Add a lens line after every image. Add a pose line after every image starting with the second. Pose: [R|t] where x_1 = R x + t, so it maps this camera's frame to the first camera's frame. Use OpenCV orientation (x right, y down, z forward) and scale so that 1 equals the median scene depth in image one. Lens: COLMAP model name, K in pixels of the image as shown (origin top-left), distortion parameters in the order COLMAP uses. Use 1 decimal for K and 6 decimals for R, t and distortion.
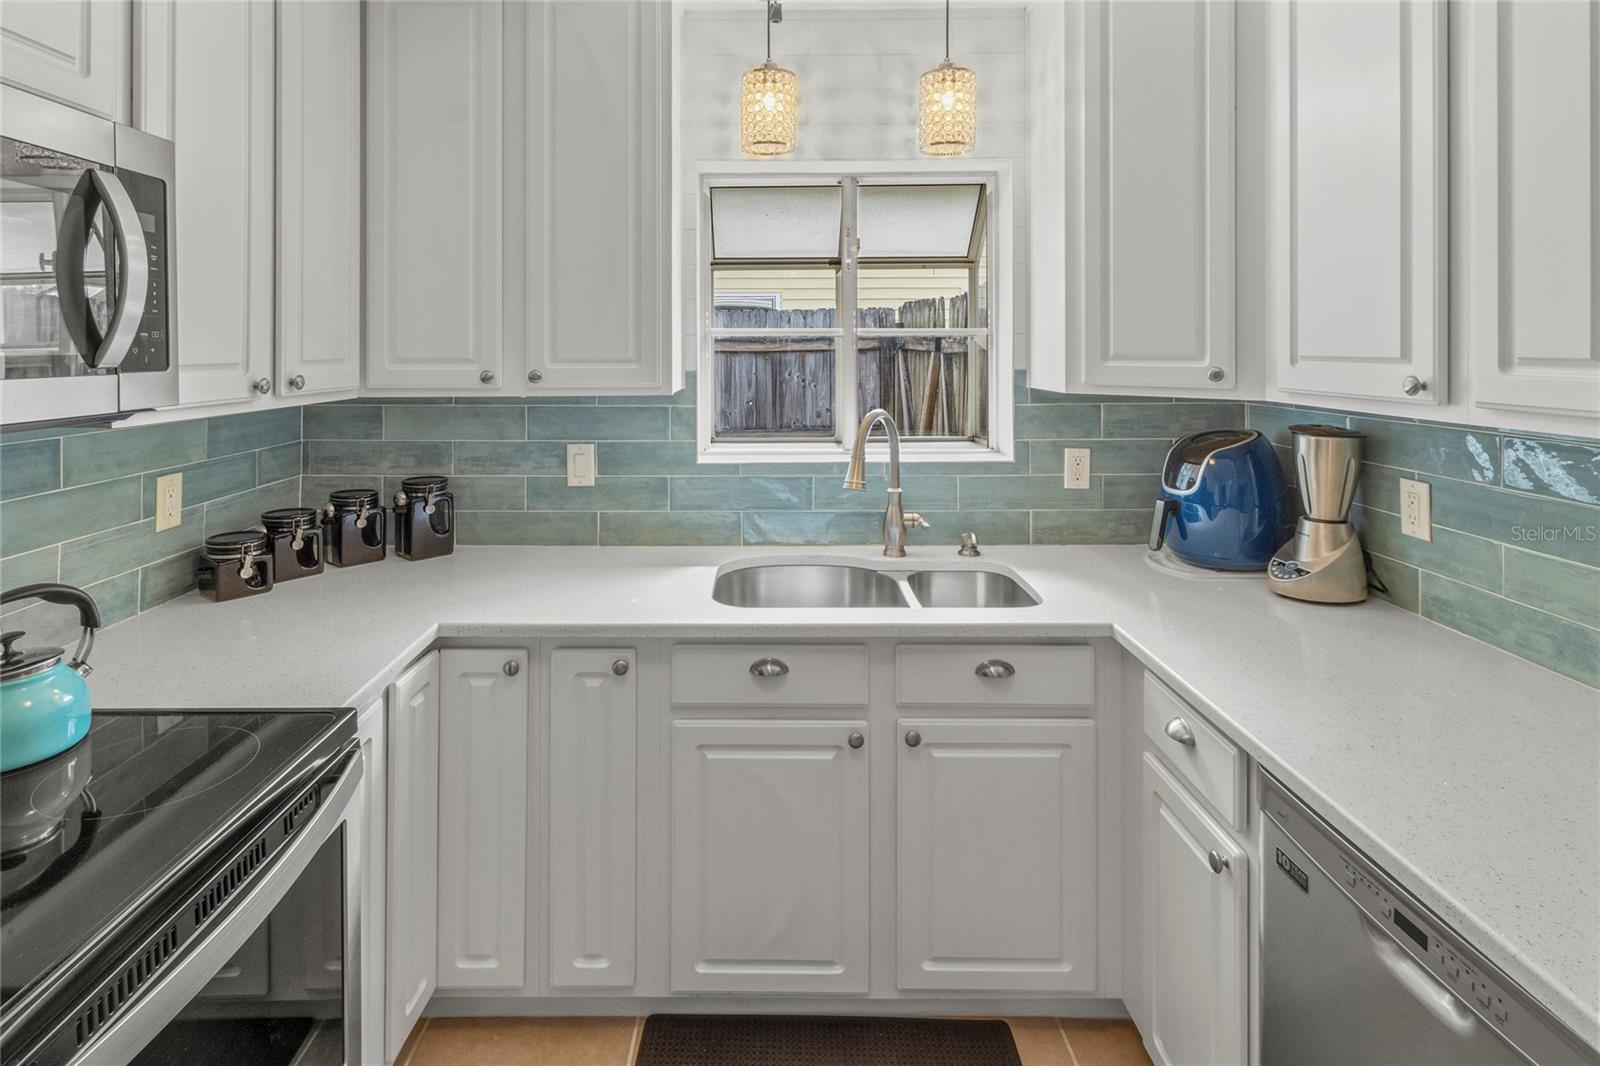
lens RADIAL K [[877.3, 0, 722.9], [0, 877.3, 351.0], [0, 0, 1]] dist [-0.000027, 0.000034]
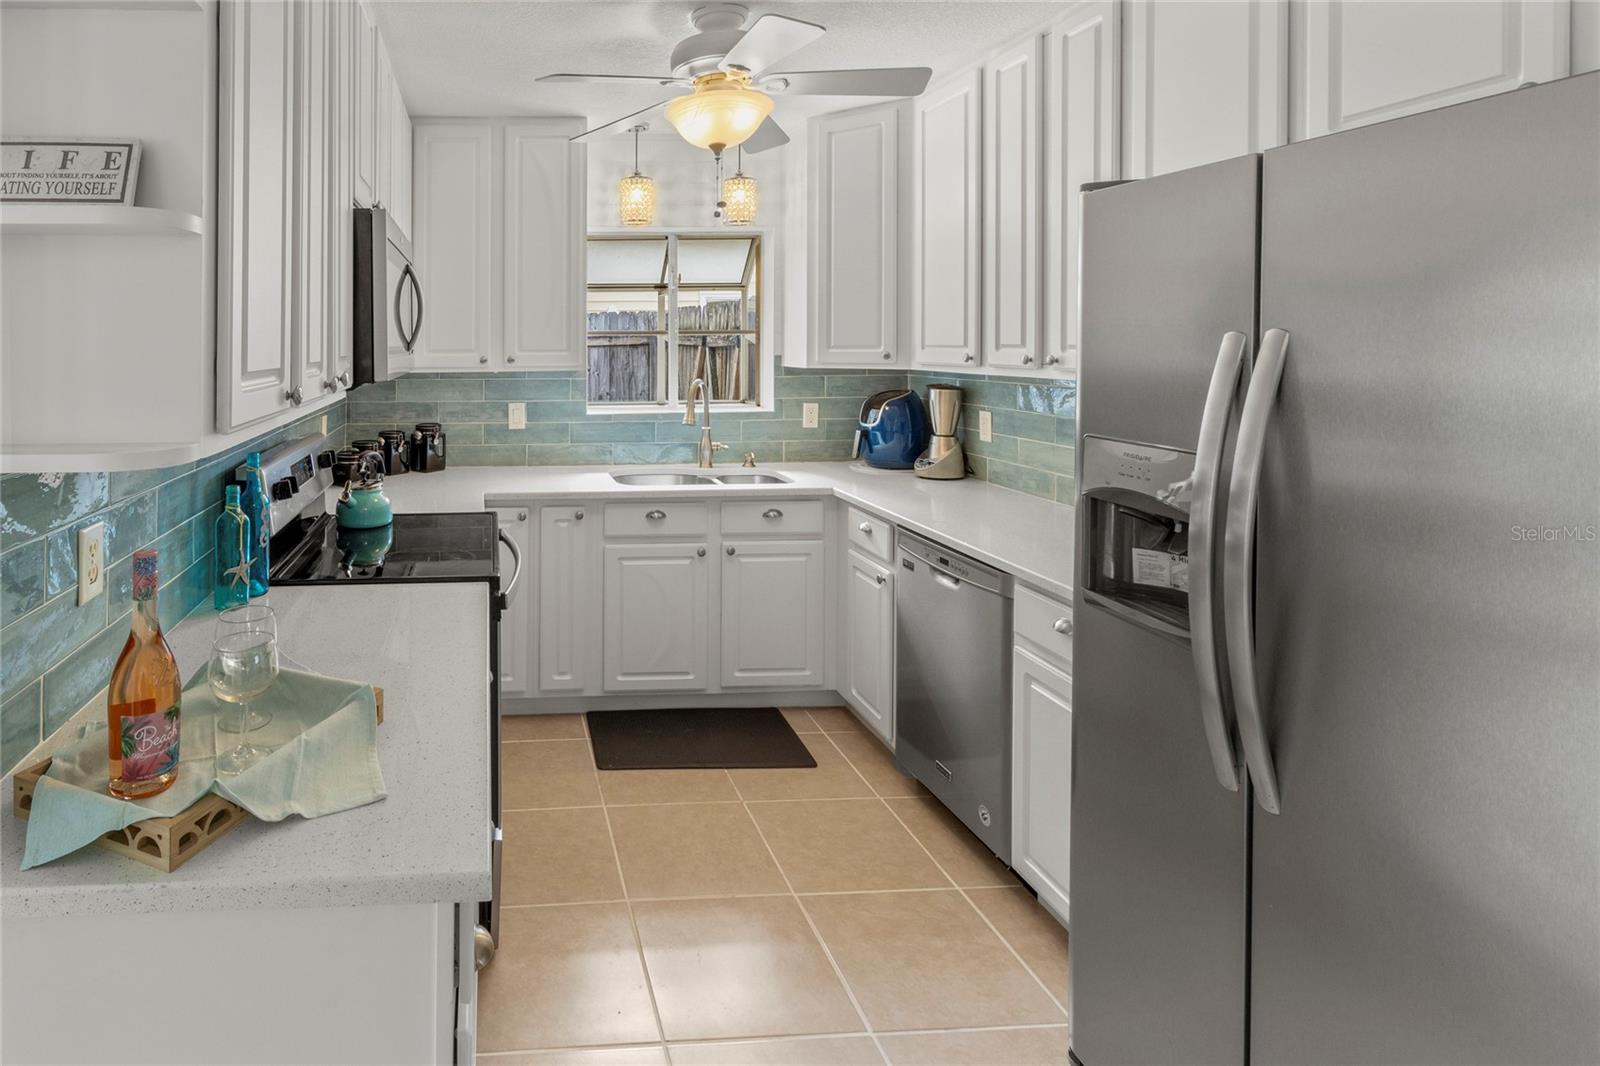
lens RADIAL K [[865.2, 0, 558.6], [0, 865.2, 375.9], [0, 0, 1]] dist [-0.001185, -0.000027]
pose [[0.992532, -0.008701, 0.121675, -0.302149], [0.004767, 0.999457, 0.032590, 0.005632], [-0.121892, -0.031767, 0.992035, -0.633054]]
